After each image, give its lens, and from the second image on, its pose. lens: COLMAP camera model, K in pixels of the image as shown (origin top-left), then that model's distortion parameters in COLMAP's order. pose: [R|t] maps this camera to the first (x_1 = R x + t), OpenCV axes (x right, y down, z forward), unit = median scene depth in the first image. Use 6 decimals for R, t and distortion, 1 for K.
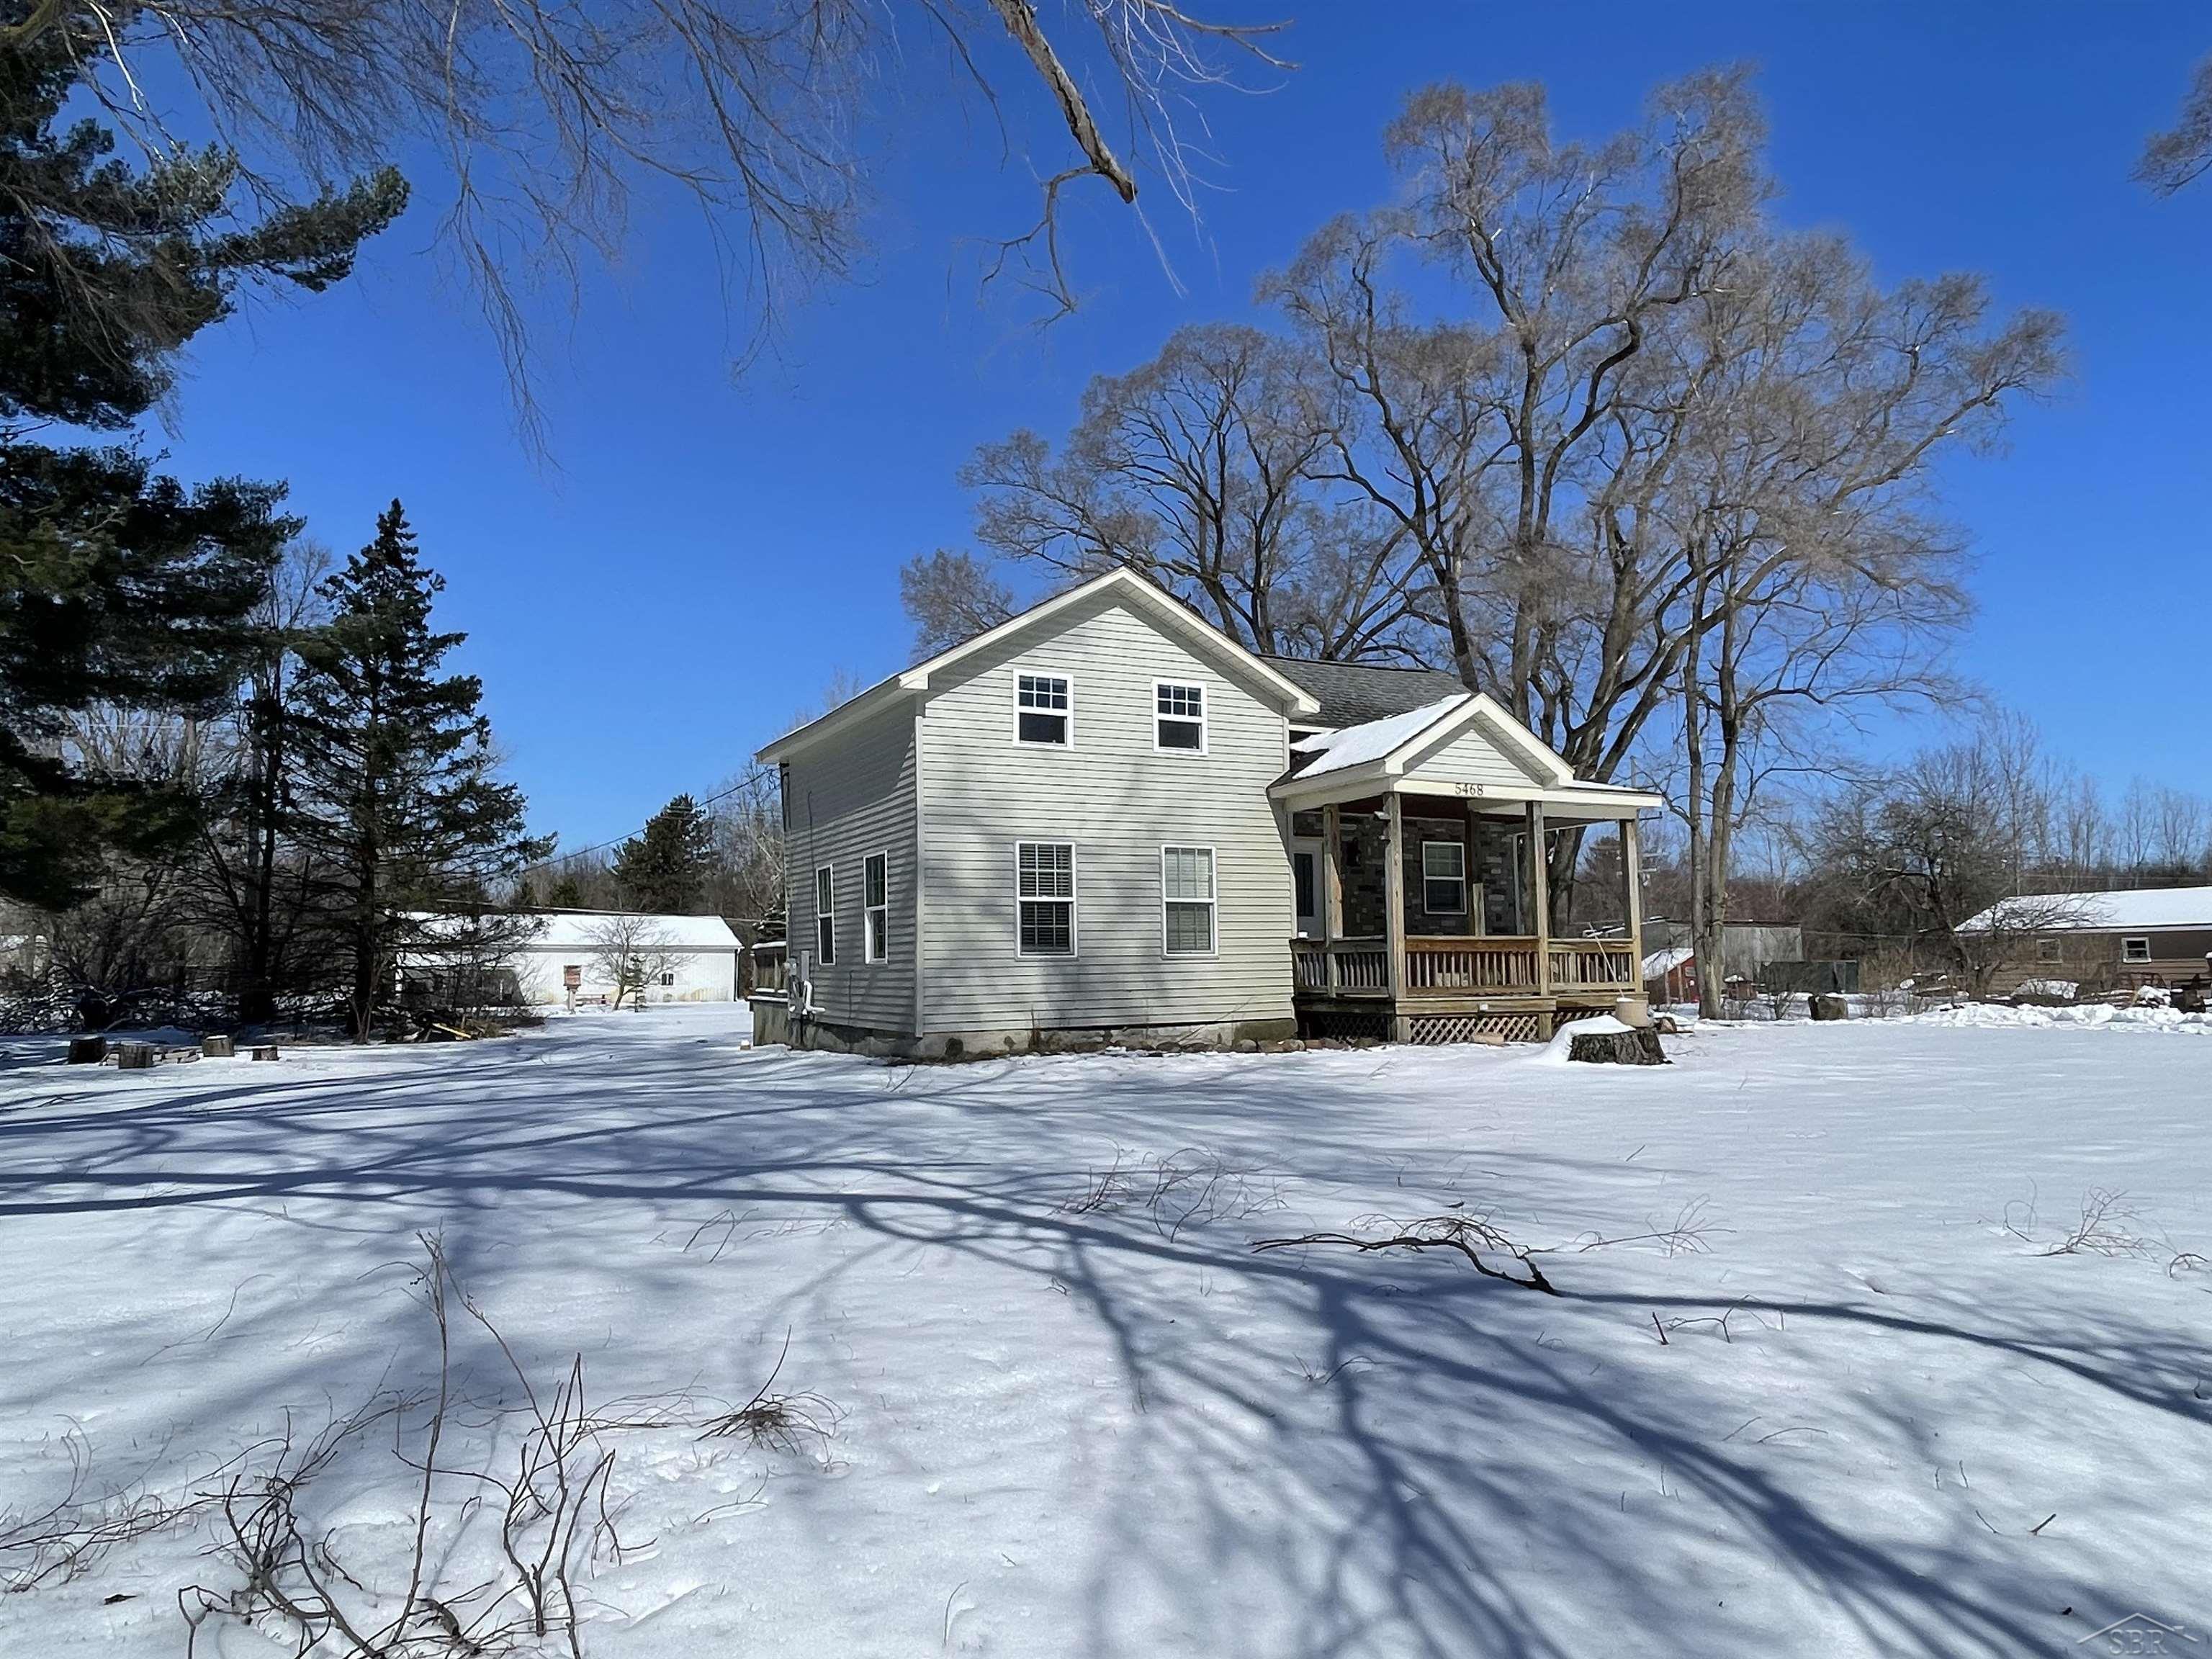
lens RADIAL K [[1414.9, 0, 1105.5], [0, 1414.9, 825.6], [0, 0, 1]] dist [-0.001585, 0.000858]
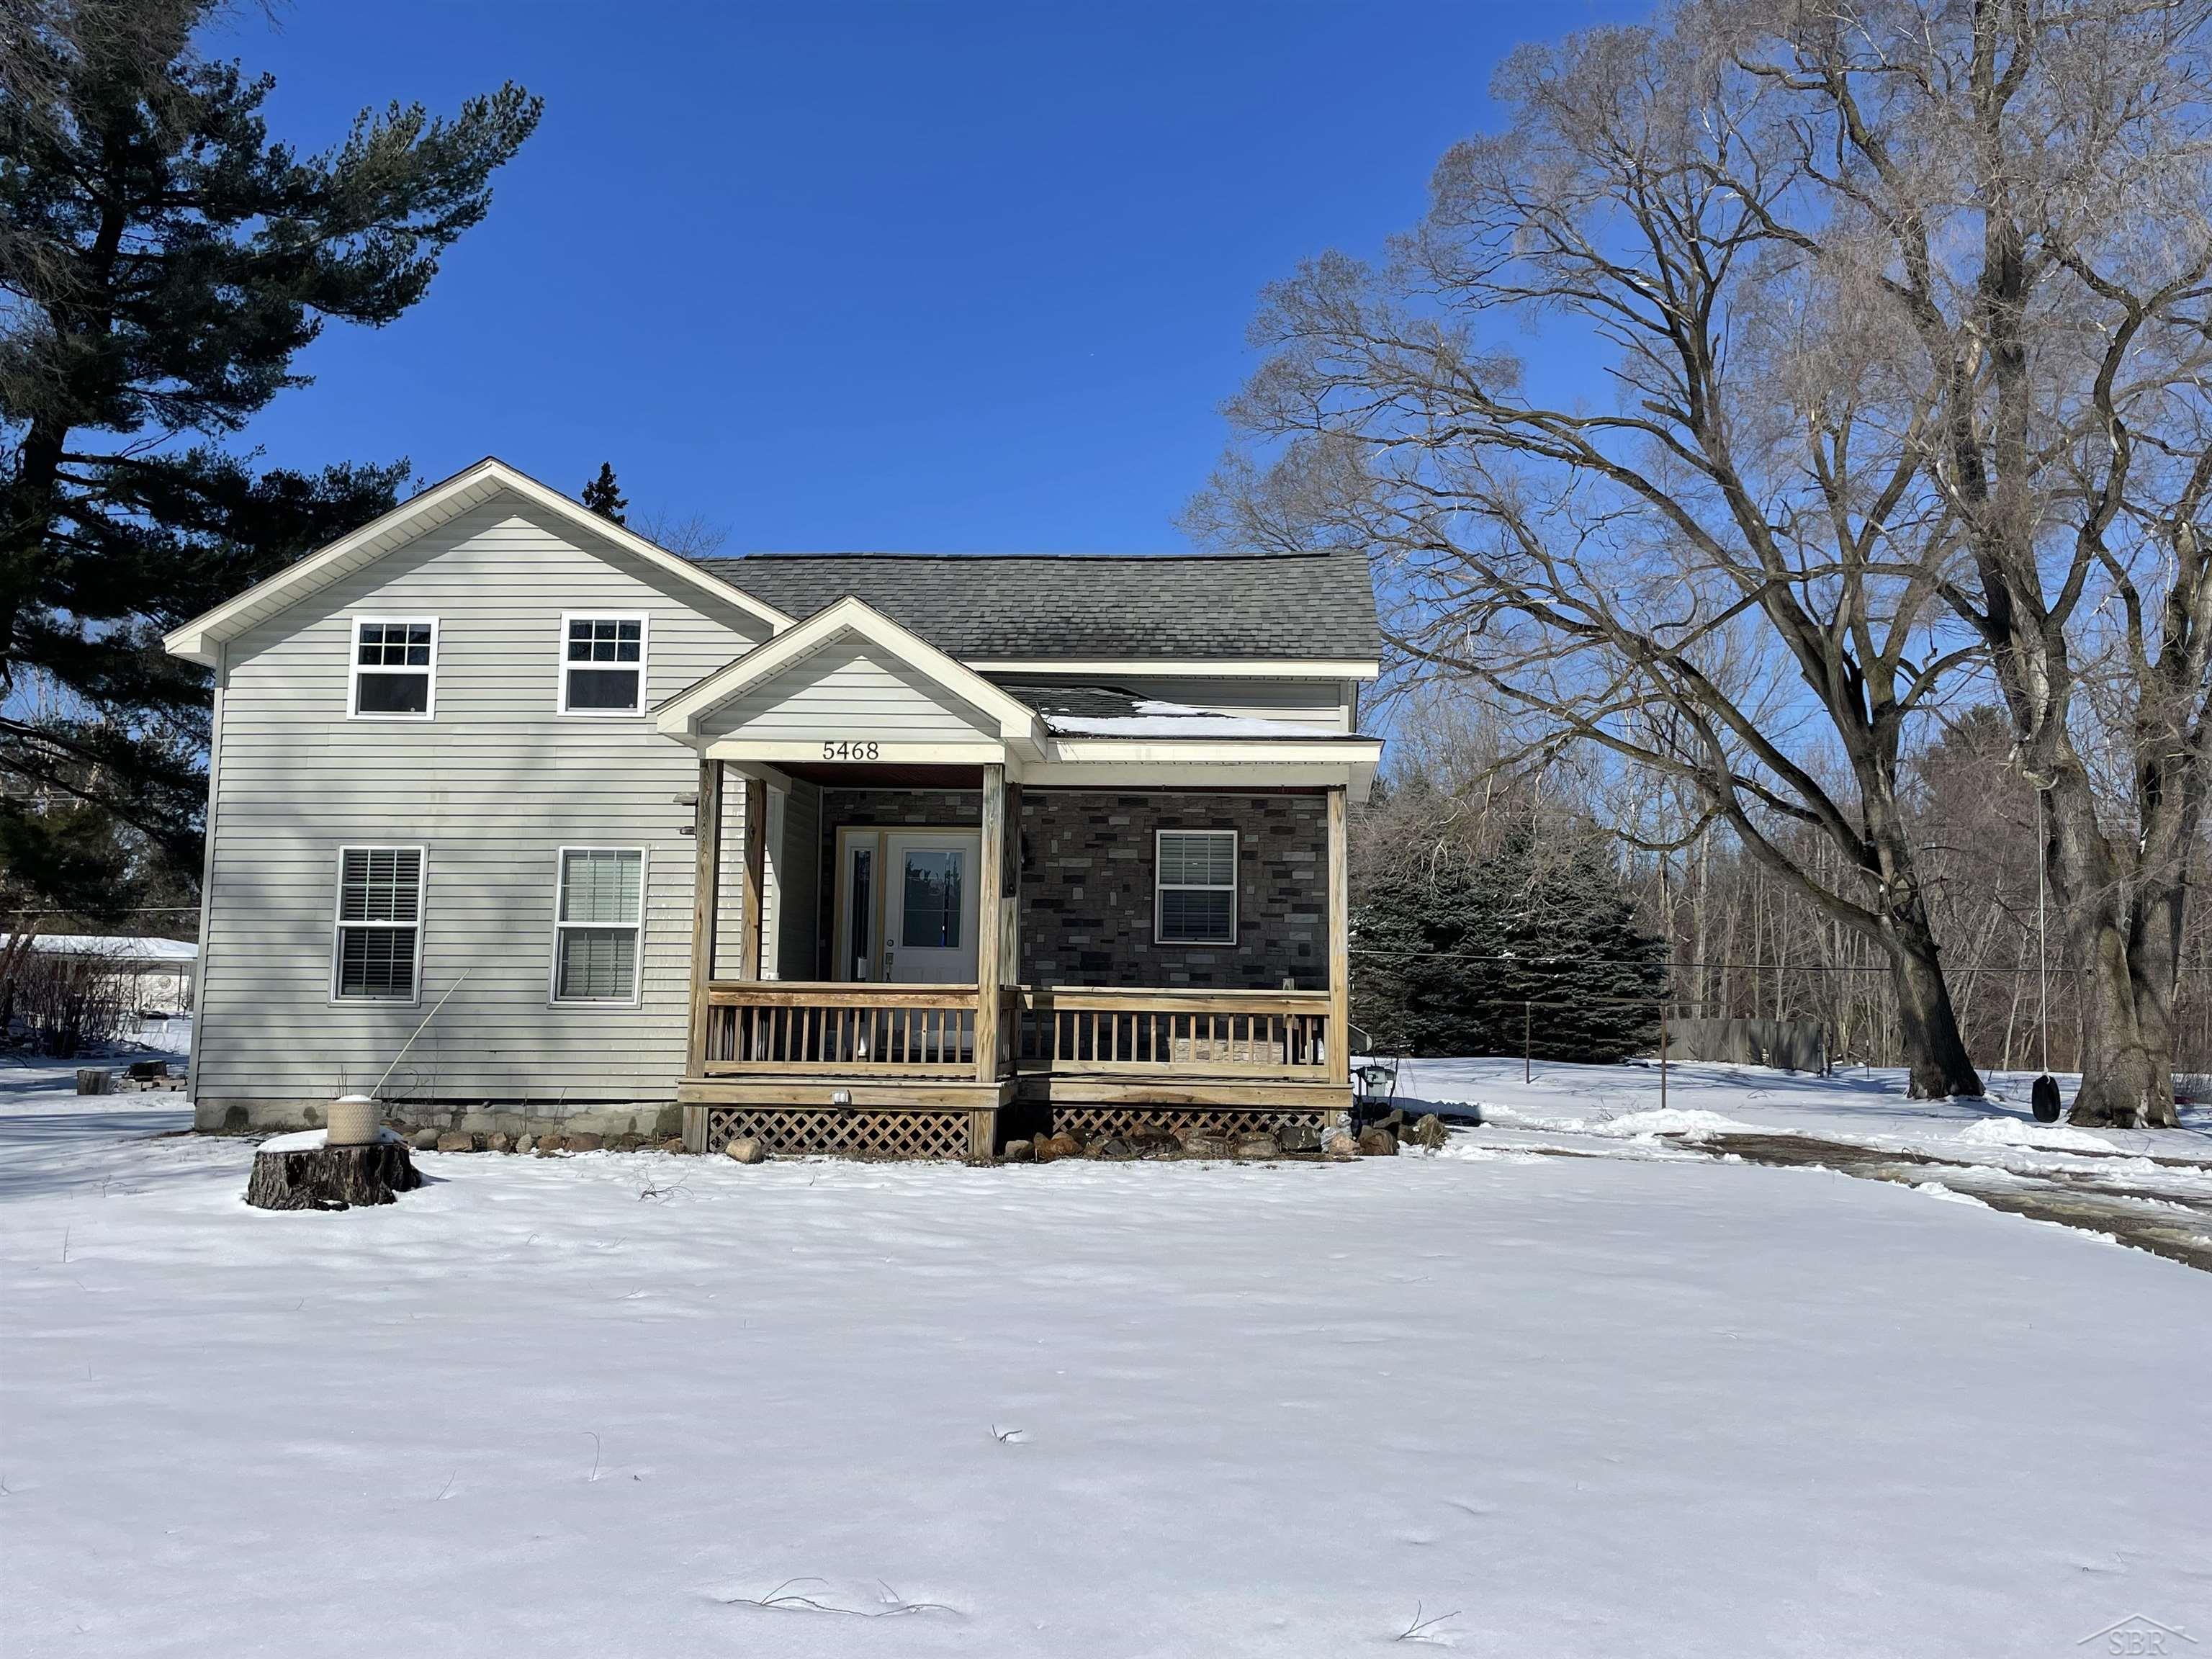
lens RADIAL K [[1812.7, 0, 1106.7], [0, 1812.7, 831.6], [0, 0, 1]] dist [-0.002421, -0.004930]
pose [[0.881048, -0.022660, -0.472483, 0.722190], [0.027467, 0.999617, 0.003278, 0.010789], [0.472228, -0.015866, 0.881334, 0.336562]]
